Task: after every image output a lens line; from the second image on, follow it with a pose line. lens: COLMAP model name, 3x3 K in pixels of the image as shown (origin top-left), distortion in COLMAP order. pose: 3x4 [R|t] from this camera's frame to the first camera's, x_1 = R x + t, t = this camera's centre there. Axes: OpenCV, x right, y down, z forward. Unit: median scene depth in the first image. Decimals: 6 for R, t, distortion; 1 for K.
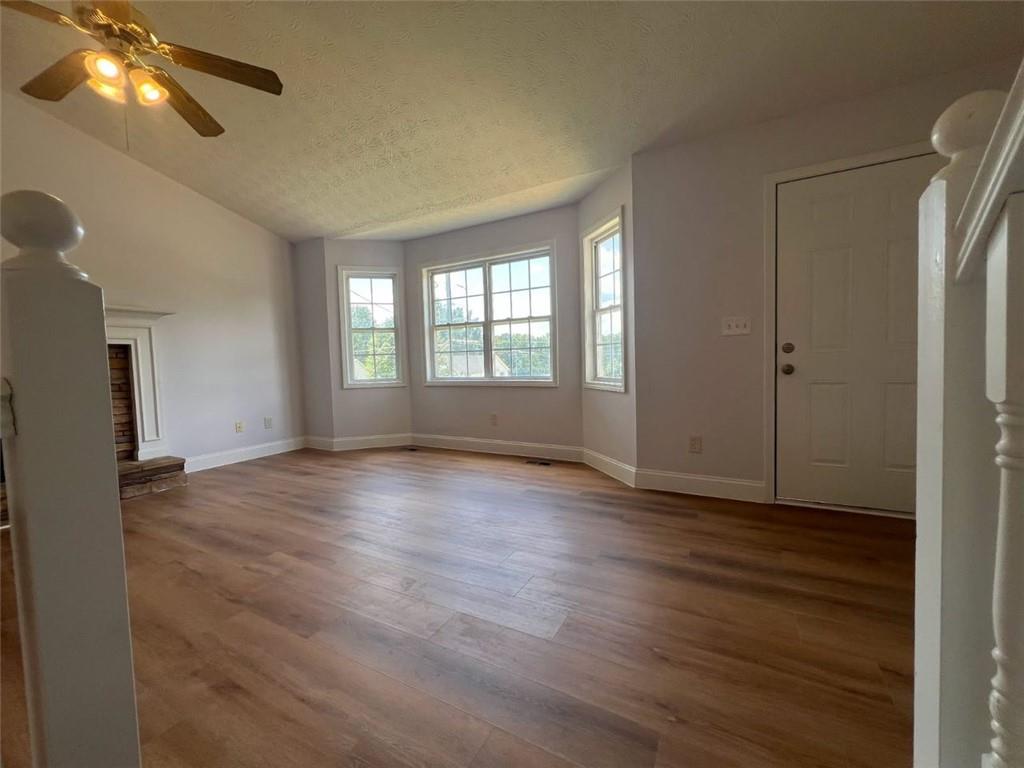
lens RADIAL K [[409.1, 0, 512.0], [0, 409.1, 384.0], [0, 0, 1]] dist [-0.002486, 0.000021]
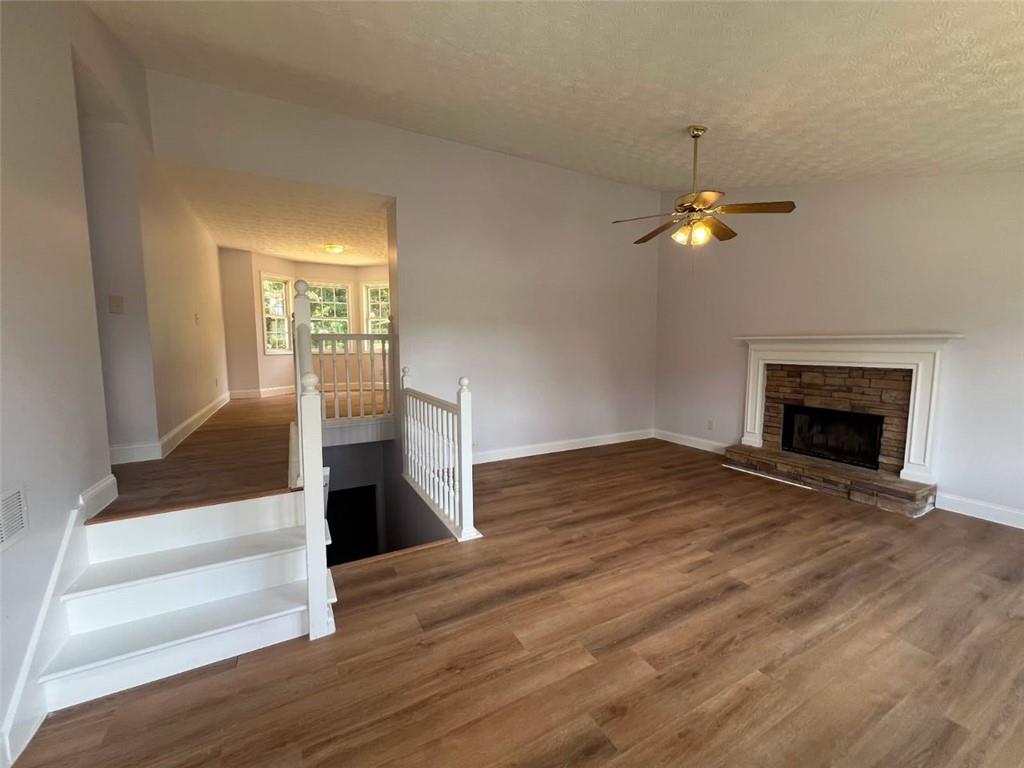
lens RADIAL K [[409.1, 0, 512.0], [0, 409.1, 384.0], [0, 0, 1]] dist [-0.002486, 0.000021]
pose [[-0.541584, 0.113217, -0.832988, 0.830207], [-0.027566, 0.987965, 0.152203, -0.315693], [0.840195, 0.105393, -0.531945, 1.157362]]
